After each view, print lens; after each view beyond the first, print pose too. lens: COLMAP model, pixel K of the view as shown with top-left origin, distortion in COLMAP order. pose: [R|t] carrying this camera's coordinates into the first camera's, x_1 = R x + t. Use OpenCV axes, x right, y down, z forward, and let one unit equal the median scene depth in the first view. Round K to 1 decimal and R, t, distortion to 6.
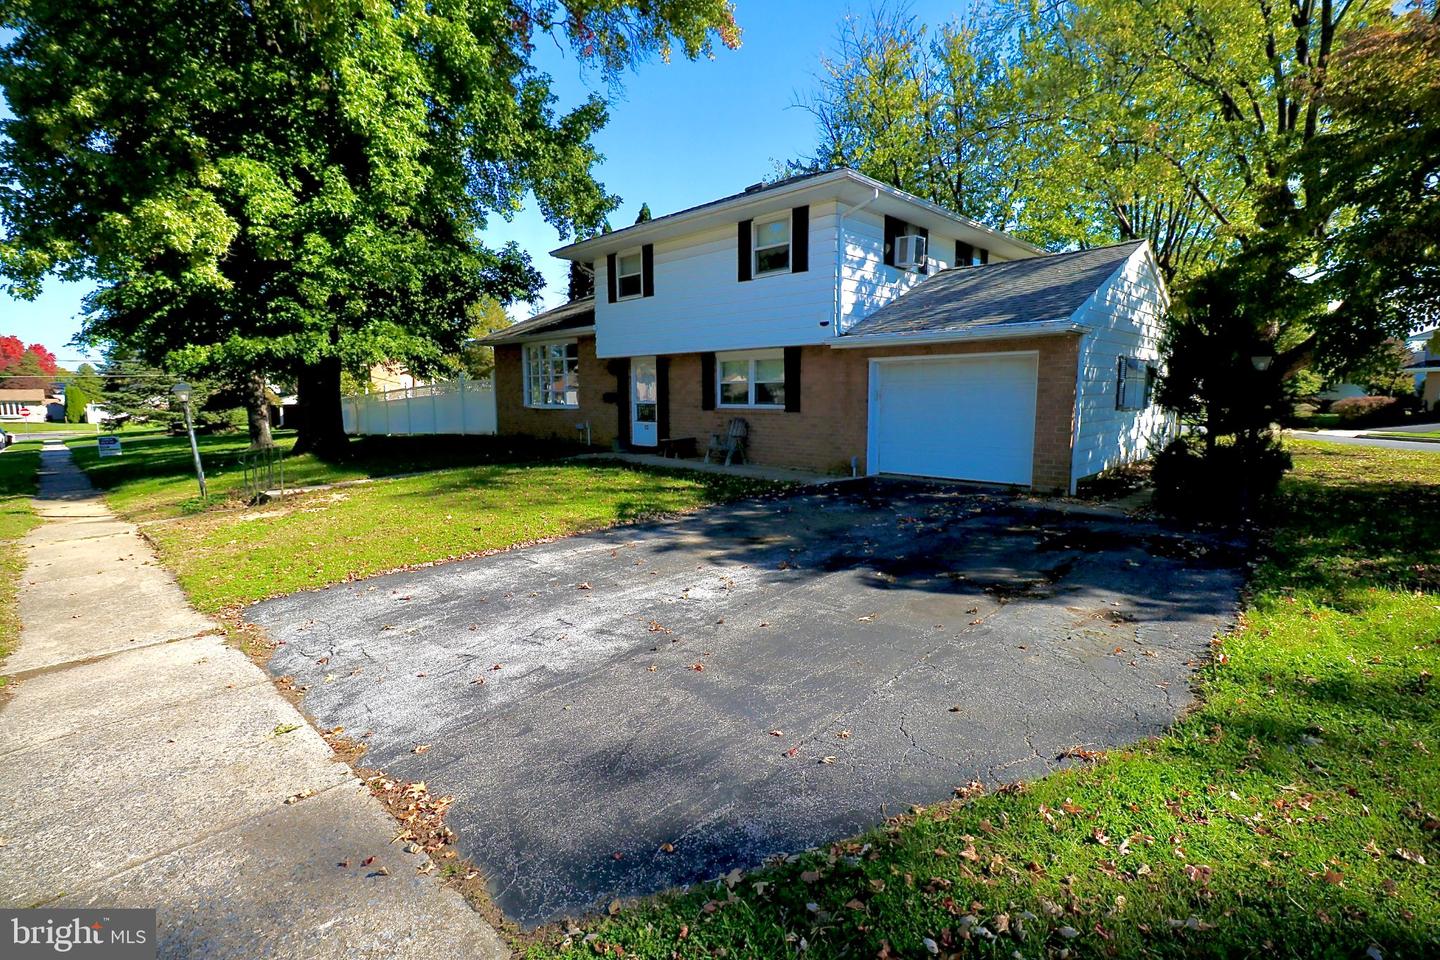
lens RADIAL K [[668.0, 0, 724.5], [0, 668.0, 485.9], [0, 0, 1]] dist [0.000920, 0.003153]
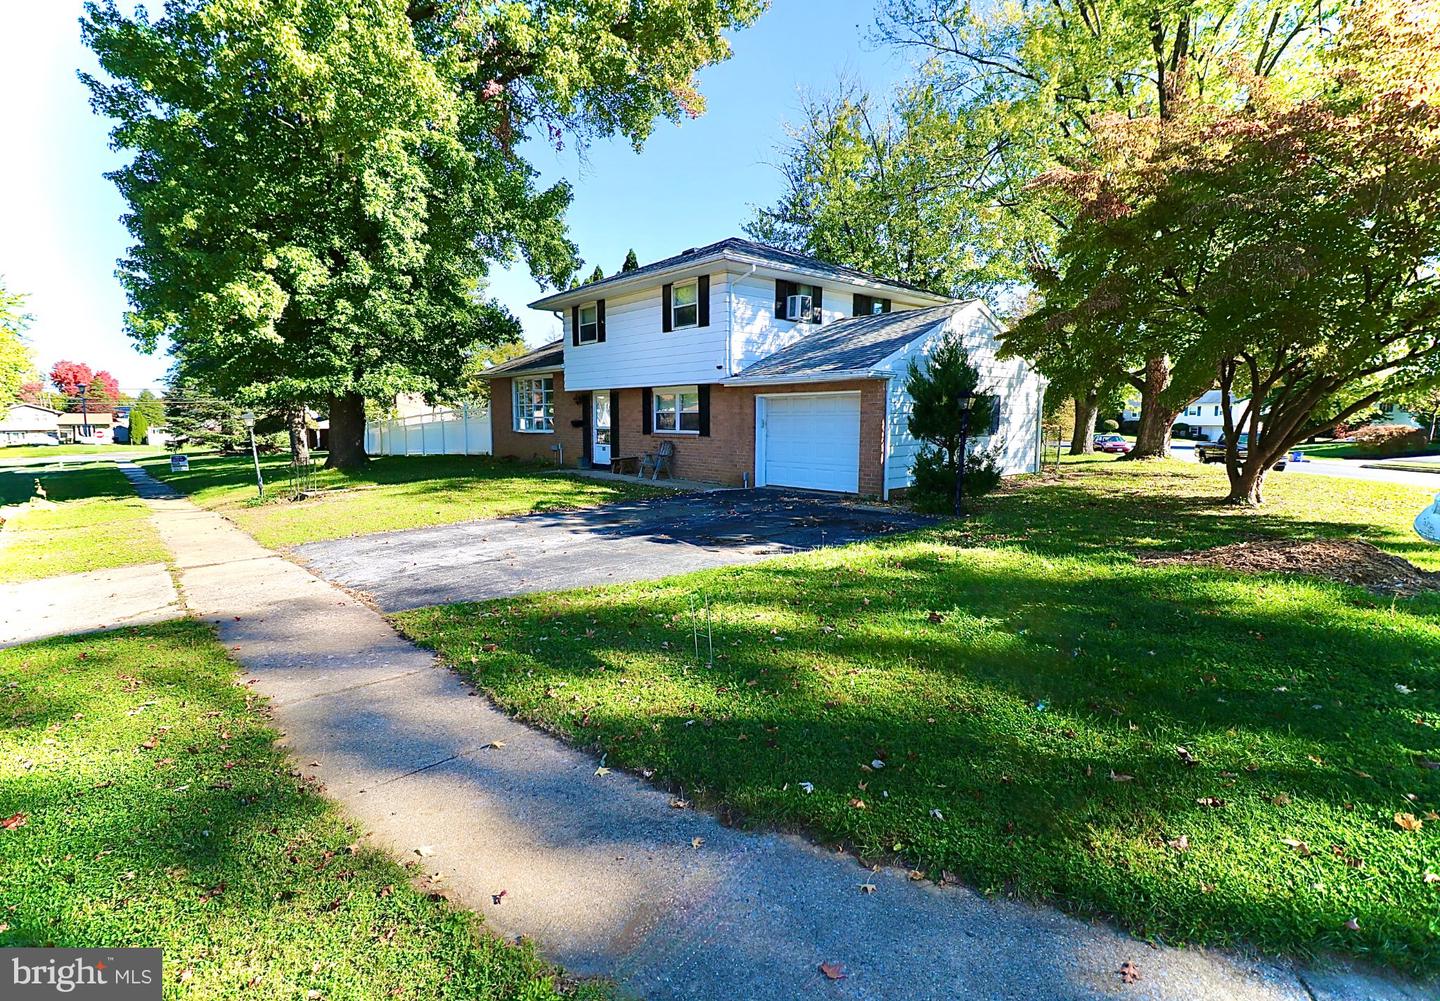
lens RADIAL K [[702.3, 0, 695.3], [0, 702.3, 511.6], [0, 0, 1]] dist [0.002319, 0.004782]
pose [[0.995585, 0.015424, -0.092584, 0.224068], [-0.015906, 0.999864, -0.004466, 0.038426], [0.092503, 0.005919, 0.995695, -0.328238]]
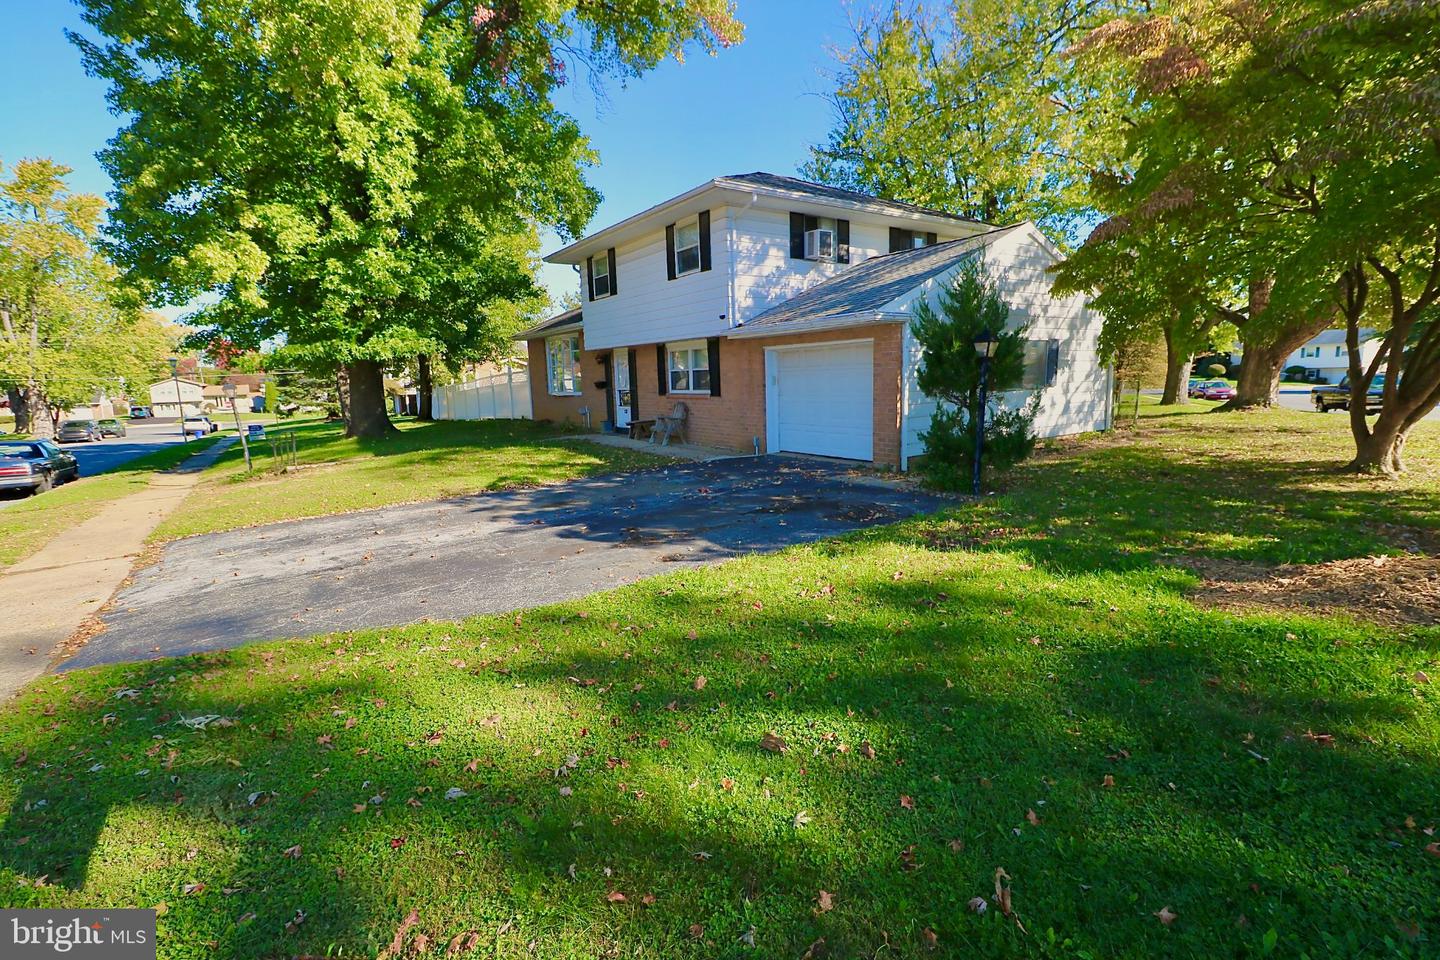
lens RADIAL K [[668.0, 0, 729.3], [0, 668.0, 495.1], [0, 0, 1]] dist [0.000920, 0.003153]
pose [[0.982016, 0.010244, -0.188517, 0.361219], [-0.002313, 0.999105, 0.042244, 0.006664], [0.188781, -0.041048, 0.981161, -0.099660]]
